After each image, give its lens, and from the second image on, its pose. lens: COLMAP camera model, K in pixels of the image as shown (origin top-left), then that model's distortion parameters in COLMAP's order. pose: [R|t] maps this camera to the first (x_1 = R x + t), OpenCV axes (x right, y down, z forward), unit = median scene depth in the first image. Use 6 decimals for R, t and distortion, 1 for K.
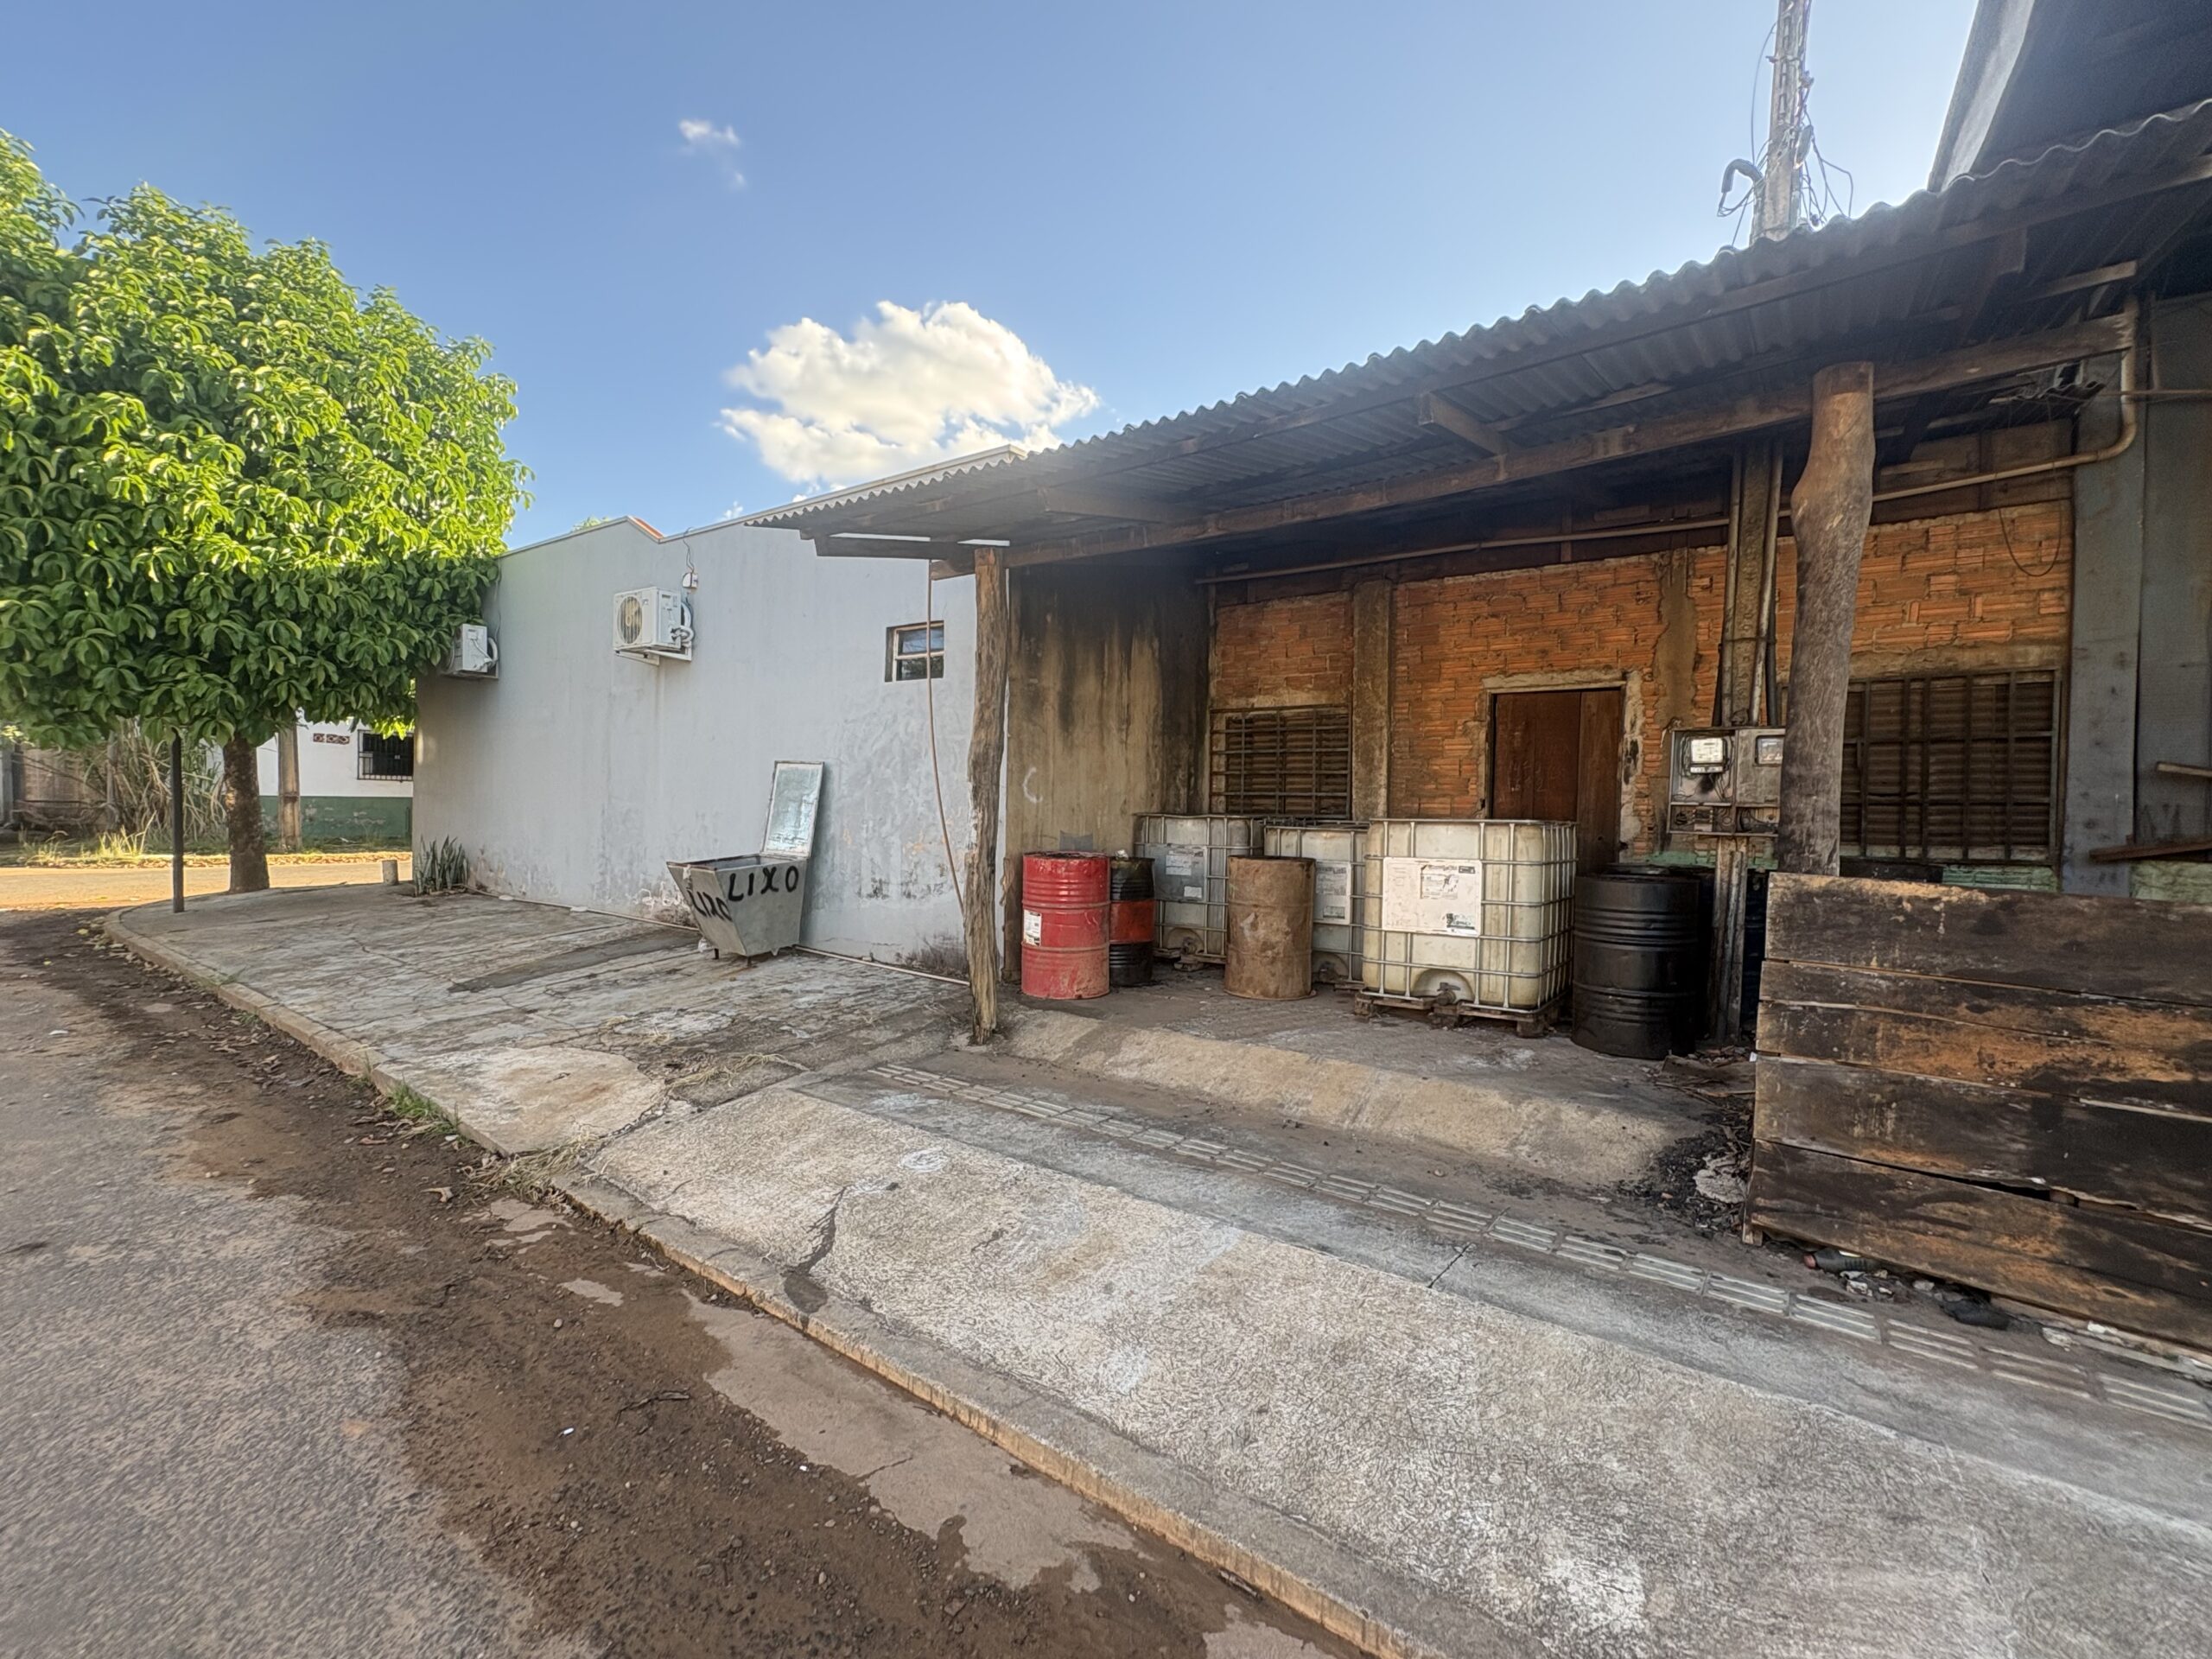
lens RADIAL K [[988.1, 0, 1100.7], [0, 988.1, 829.8], [0, 0, 1]] dist [0.000430, -0.000604]
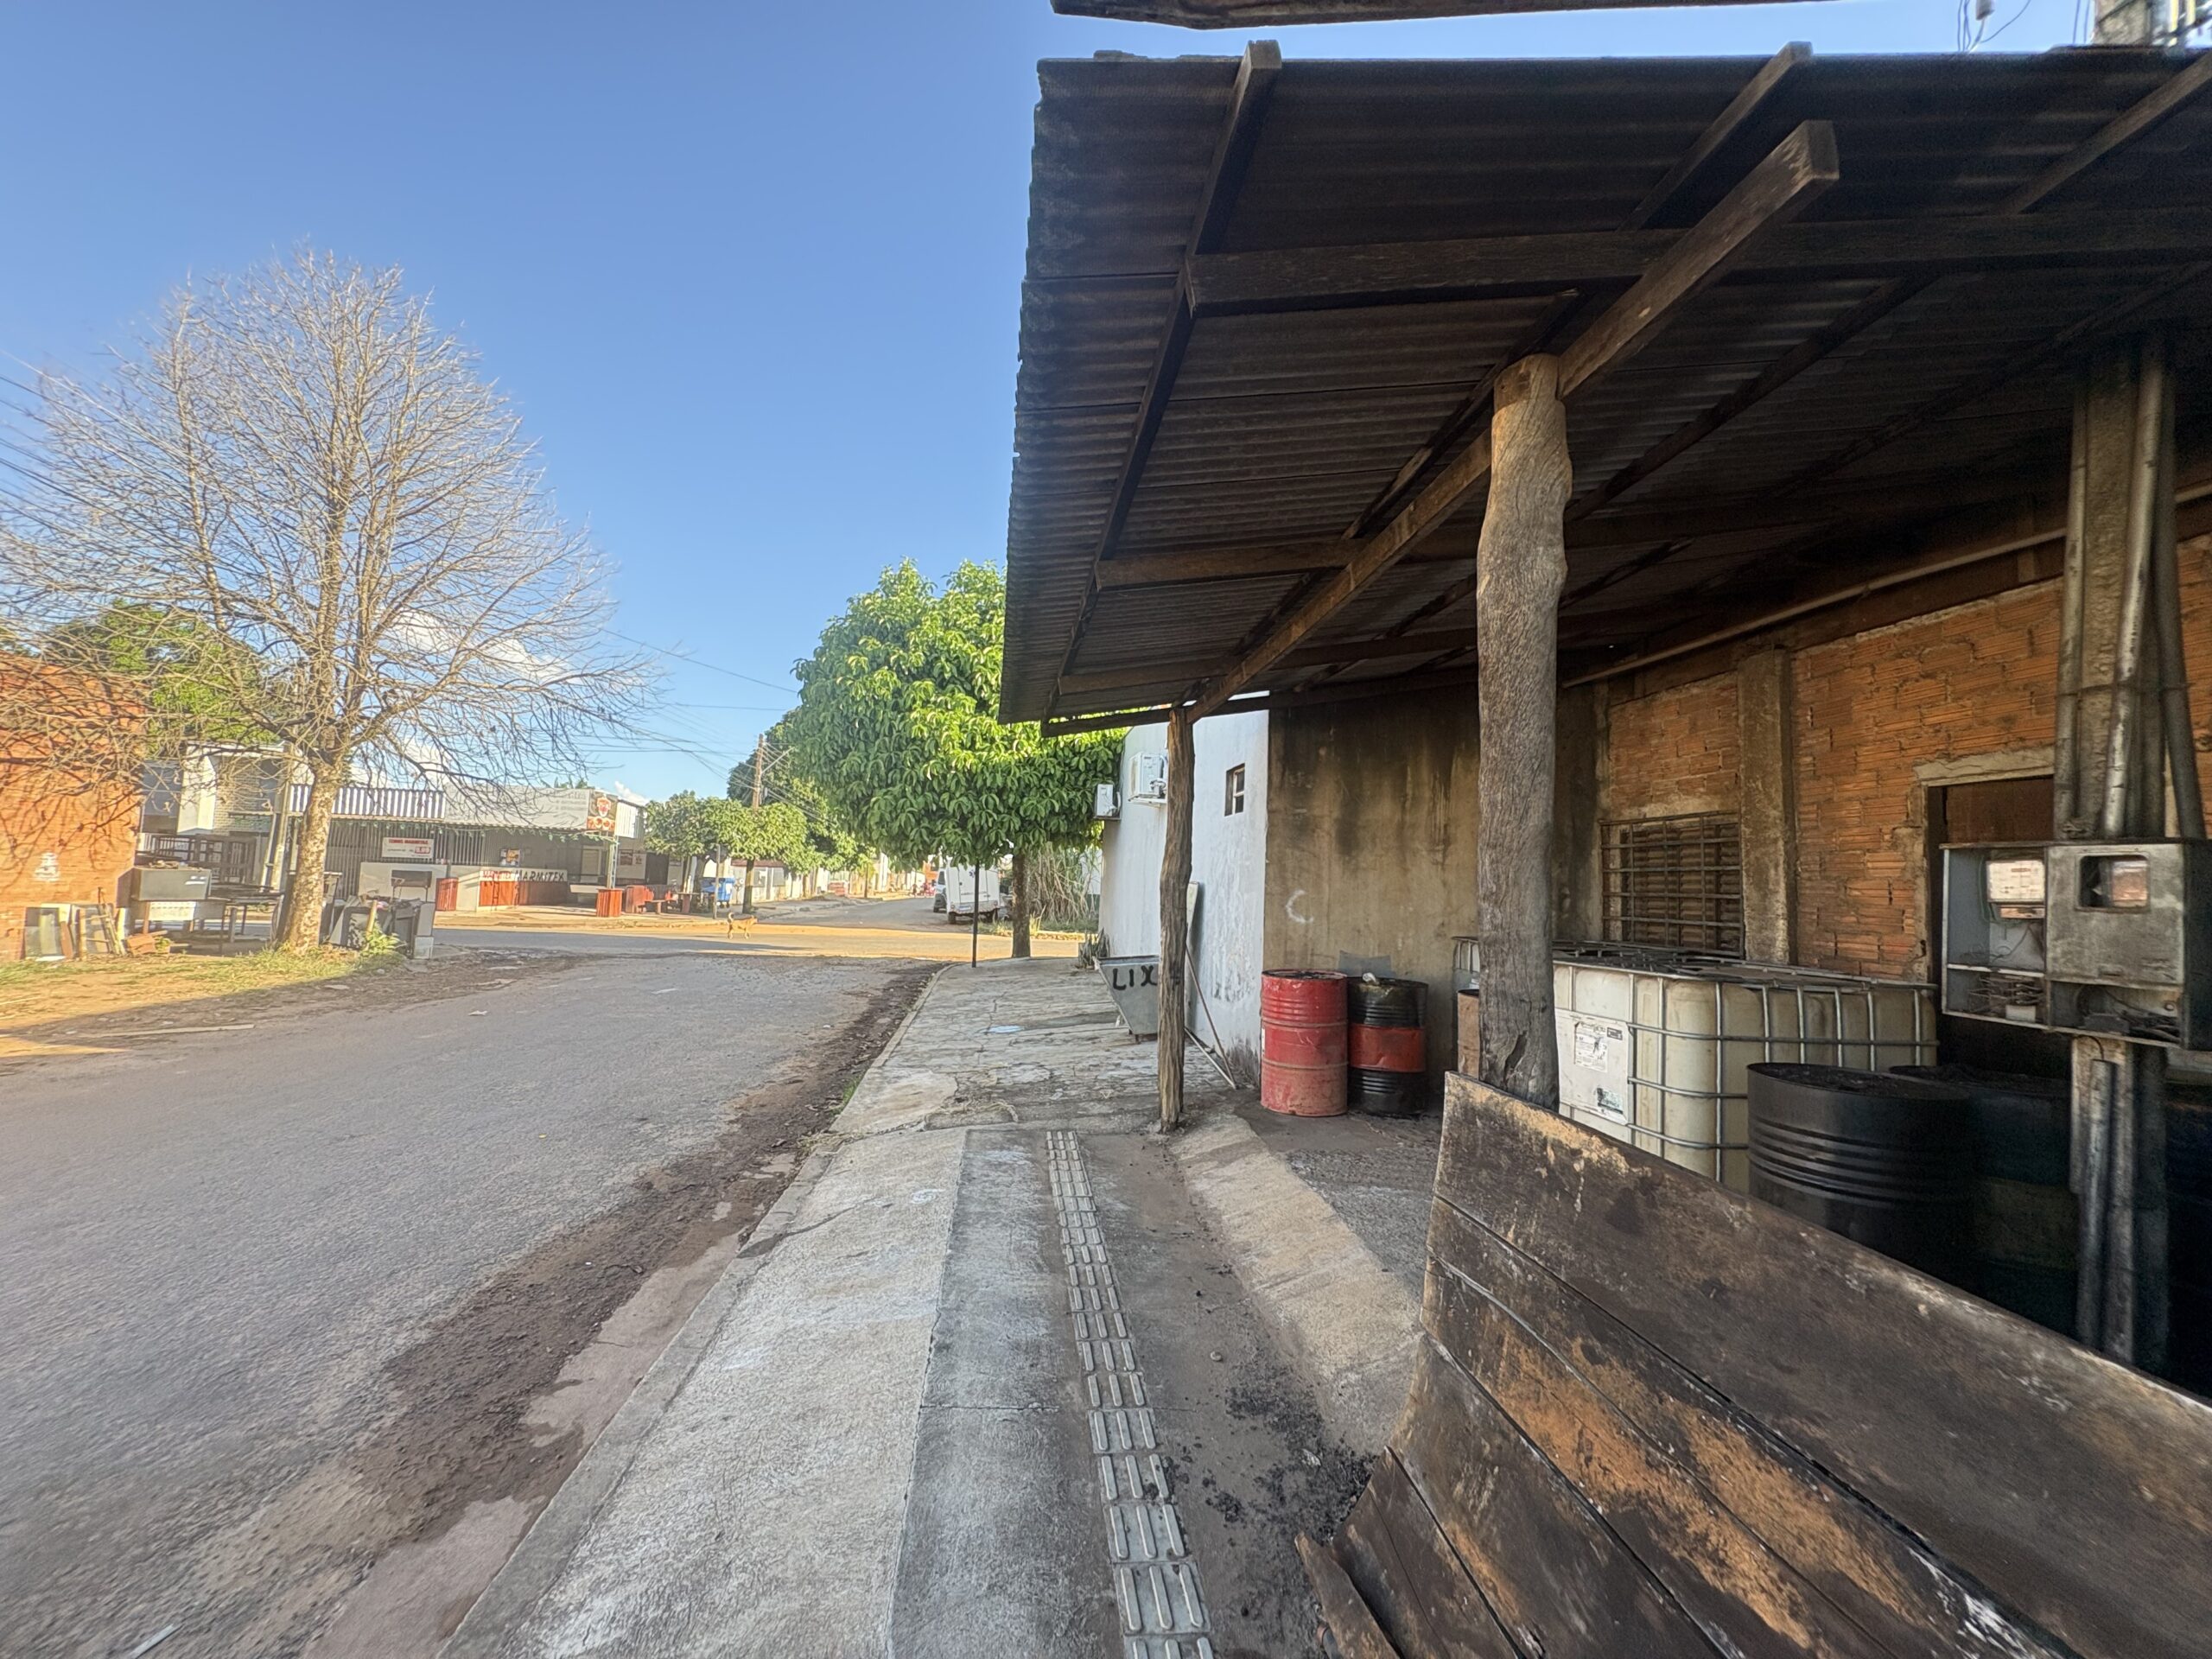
lens RADIAL K [[879.8, 0, 1100.5], [0, 879.8, 829.5], [0, 0, 1]] dist [0.001194, -0.000434]
pose [[0.683519, -0.040125, -0.728829, 0.632654], [-0.040420, 0.994875, -0.092679, -0.040313], [0.728812, 0.092807, 0.678395, 0.235901]]
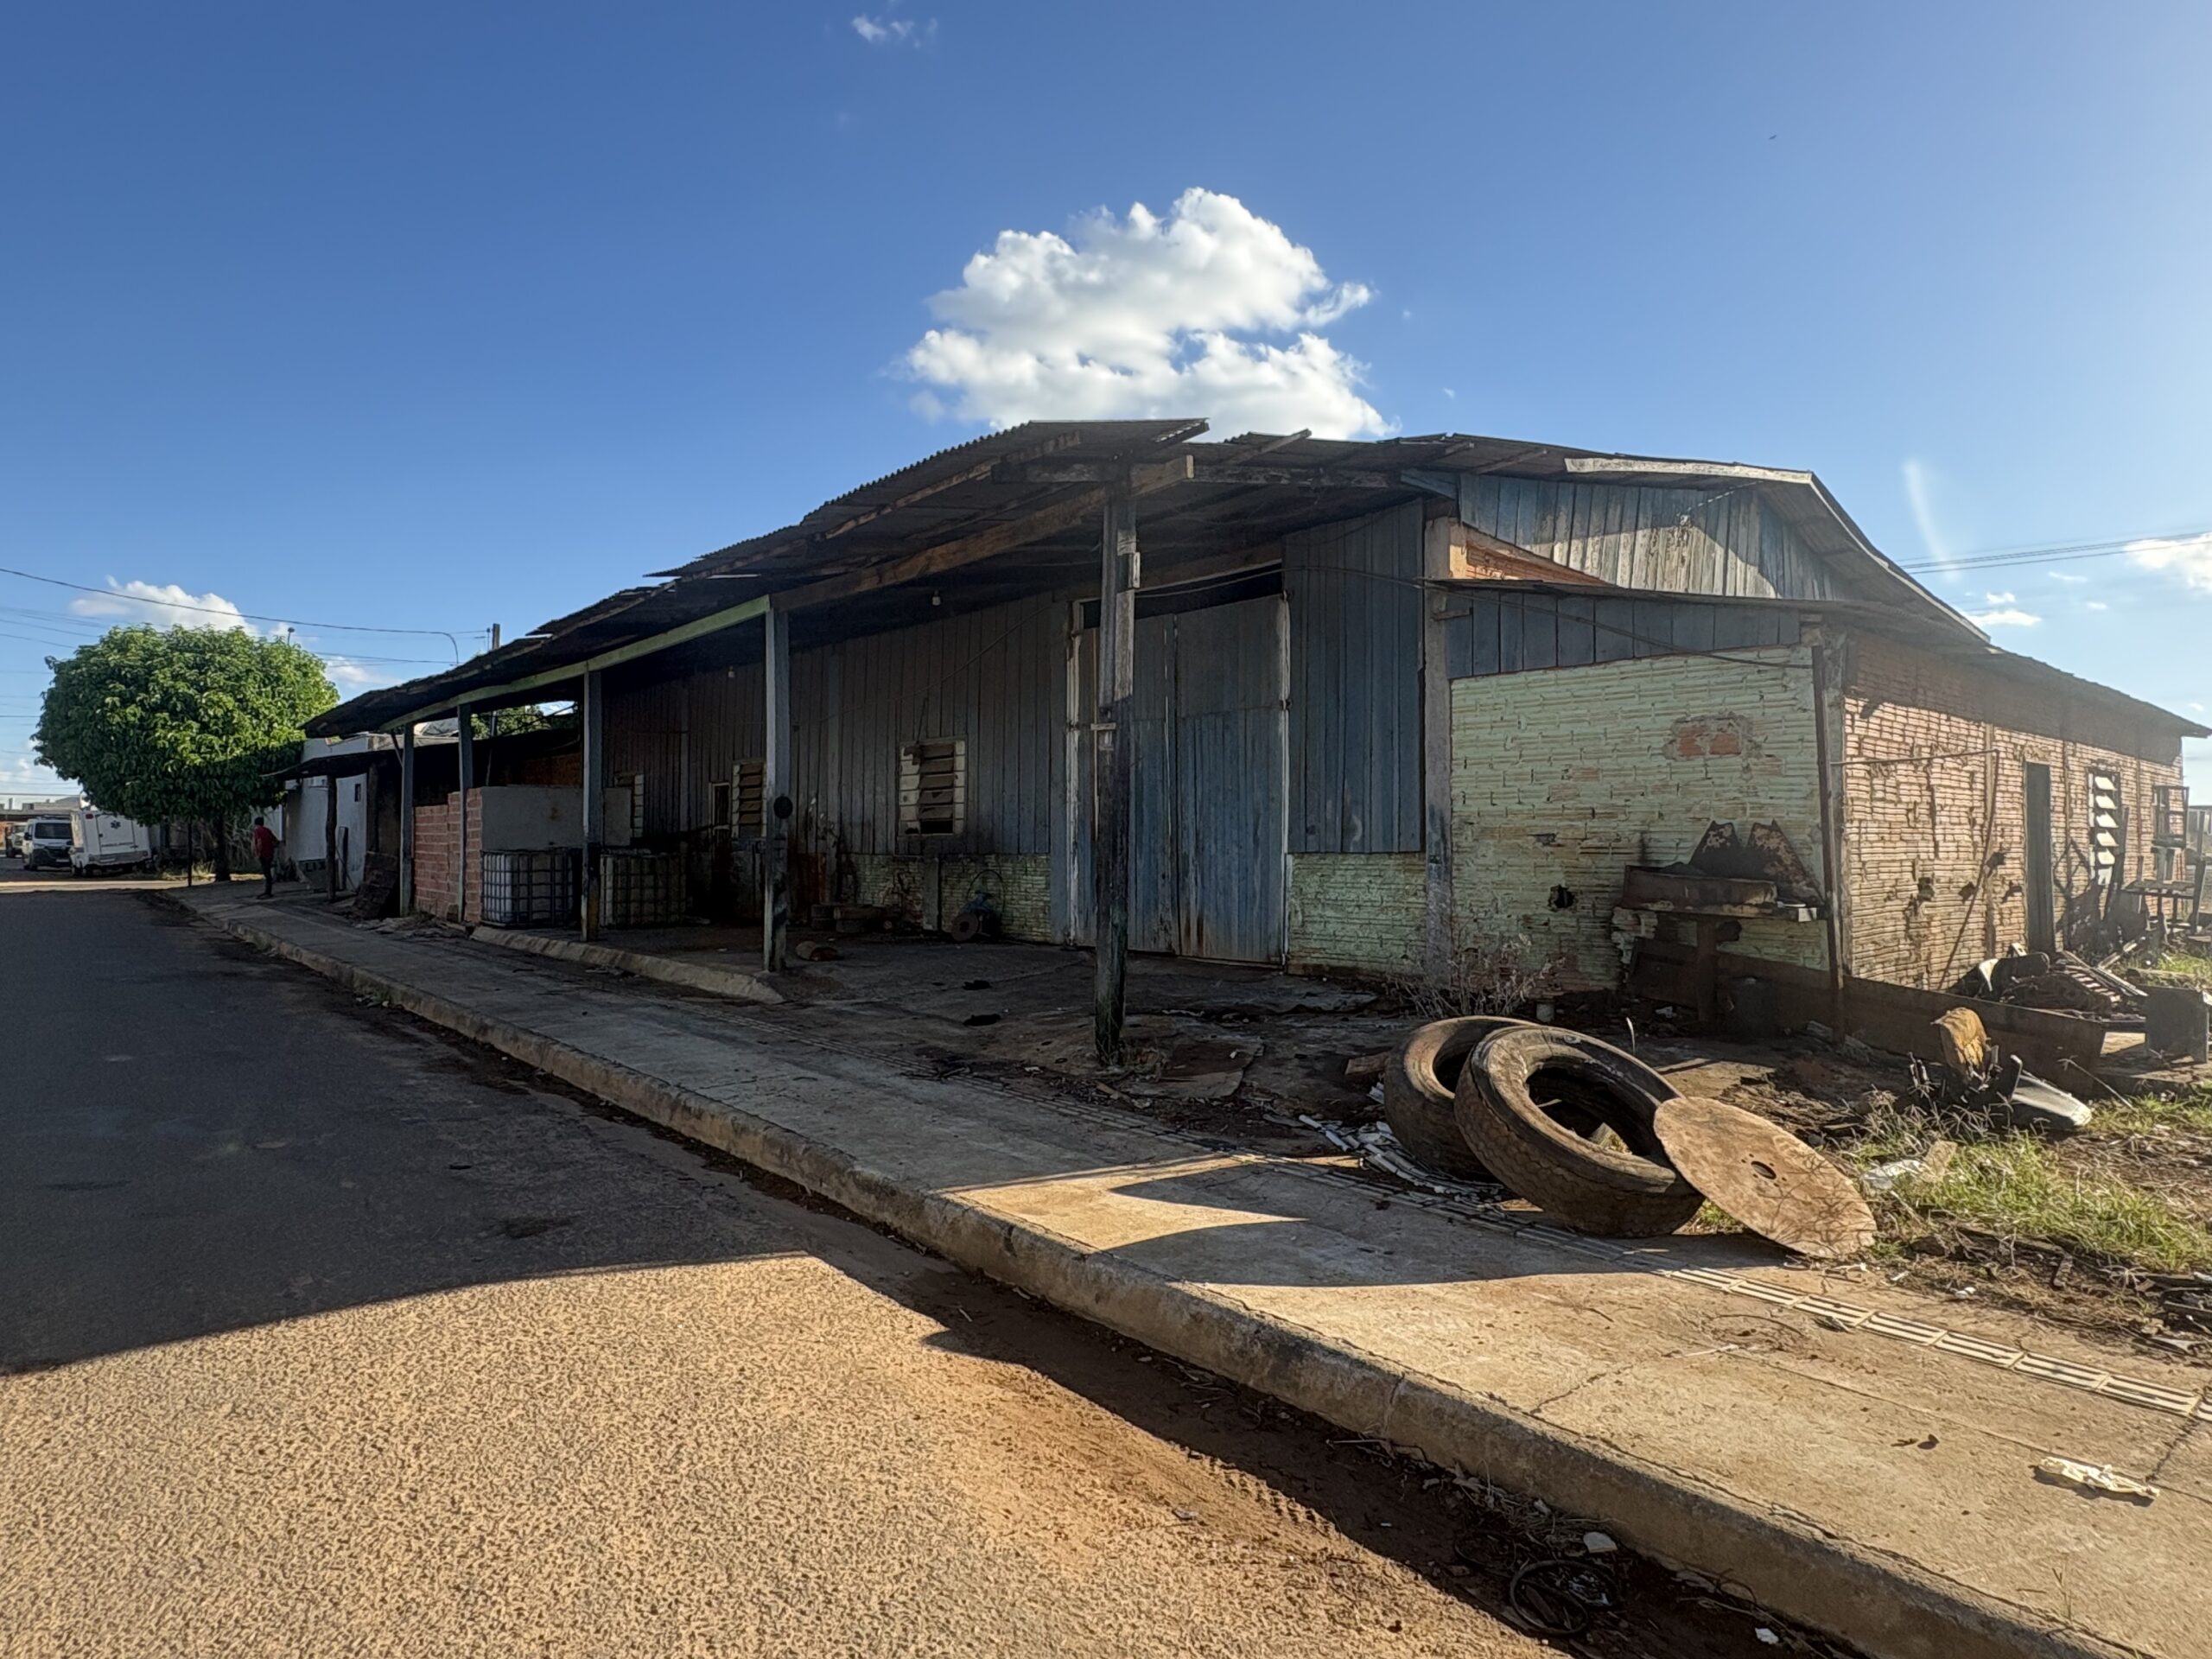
lens RADIAL K [[1268.3, 0, 1106.6], [0, 1268.3, 814.6], [0, 0, 1]] dist [-0.012033, 0.003129]
pose [[0.976889, -0.024833, -0.212298, 4.142661], [0.016700, 0.999059, -0.040020, 0.129888], [0.213092, 0.035549, 0.976385, -3.360063]]
